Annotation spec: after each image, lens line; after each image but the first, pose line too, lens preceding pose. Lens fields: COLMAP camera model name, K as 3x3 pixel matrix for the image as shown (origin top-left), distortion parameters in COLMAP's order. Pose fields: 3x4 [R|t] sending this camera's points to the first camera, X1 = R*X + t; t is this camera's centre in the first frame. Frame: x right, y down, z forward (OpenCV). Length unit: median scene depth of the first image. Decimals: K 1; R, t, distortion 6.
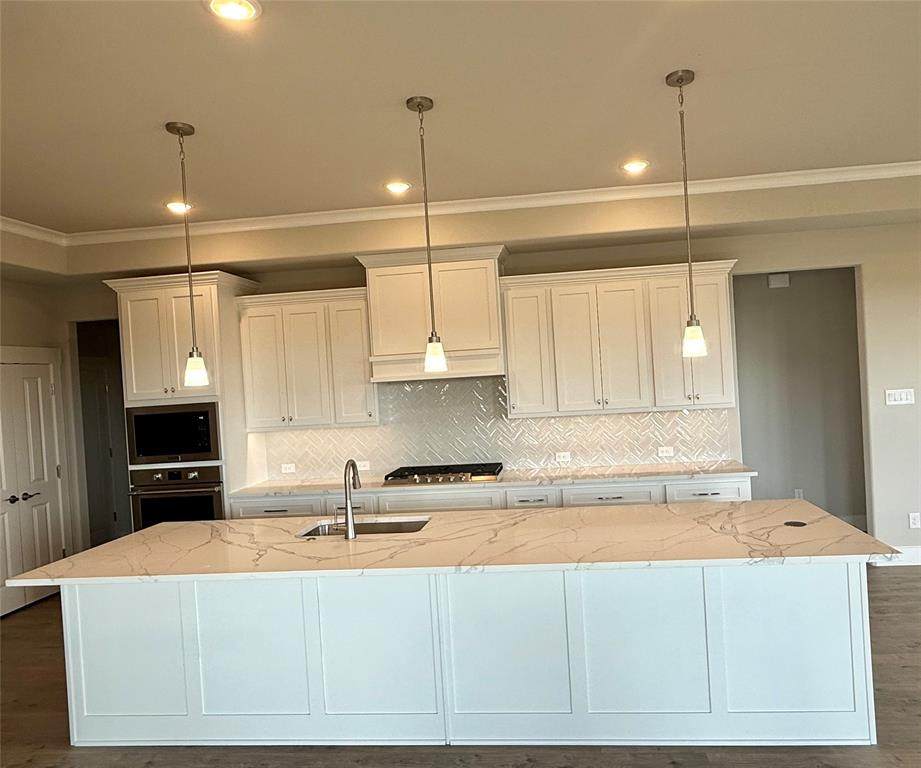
lens RADIAL K [[640.6, 0, 461.7], [0, 640.6, 378.4], [0, 0, 1]] dist [0.005926, -0.002847]
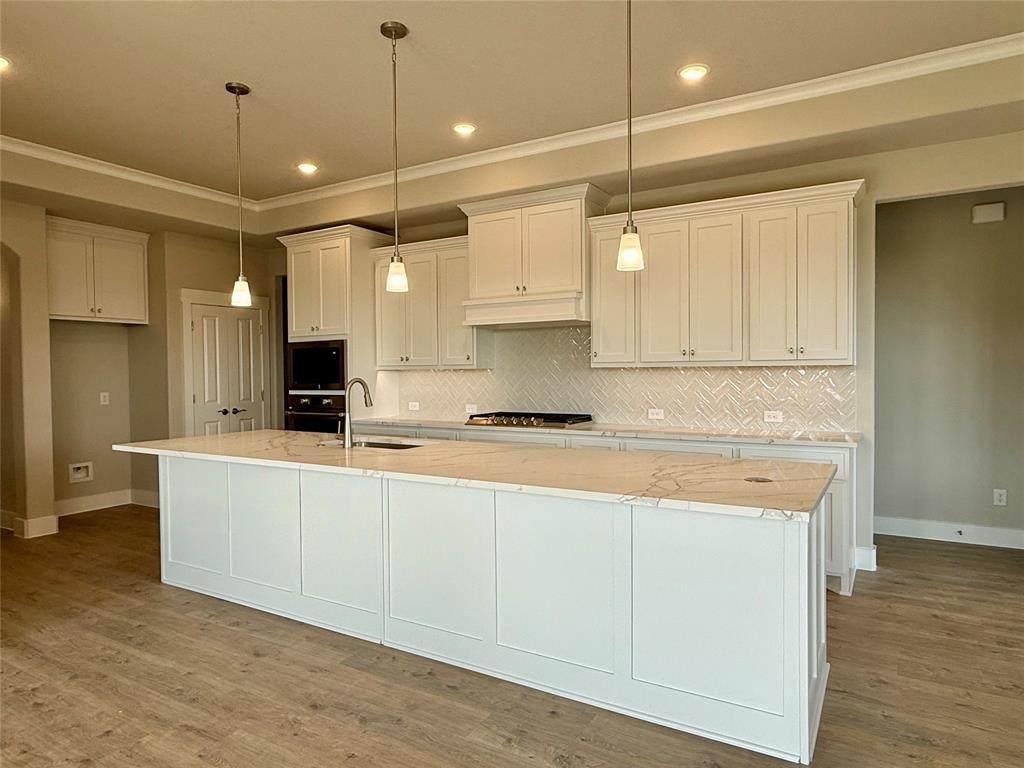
lens RADIAL K [[629.7, 0, 509.4], [0, 629.7, 384.4], [0, 0, 1]] dist [0.003200, 0.001348]
pose [[0.904787, 0.060620, -0.421527, 0.365004], [-0.050086, 0.998095, 0.036028, 0.061185], [0.422908, -0.011485, 0.906100, 0.098384]]
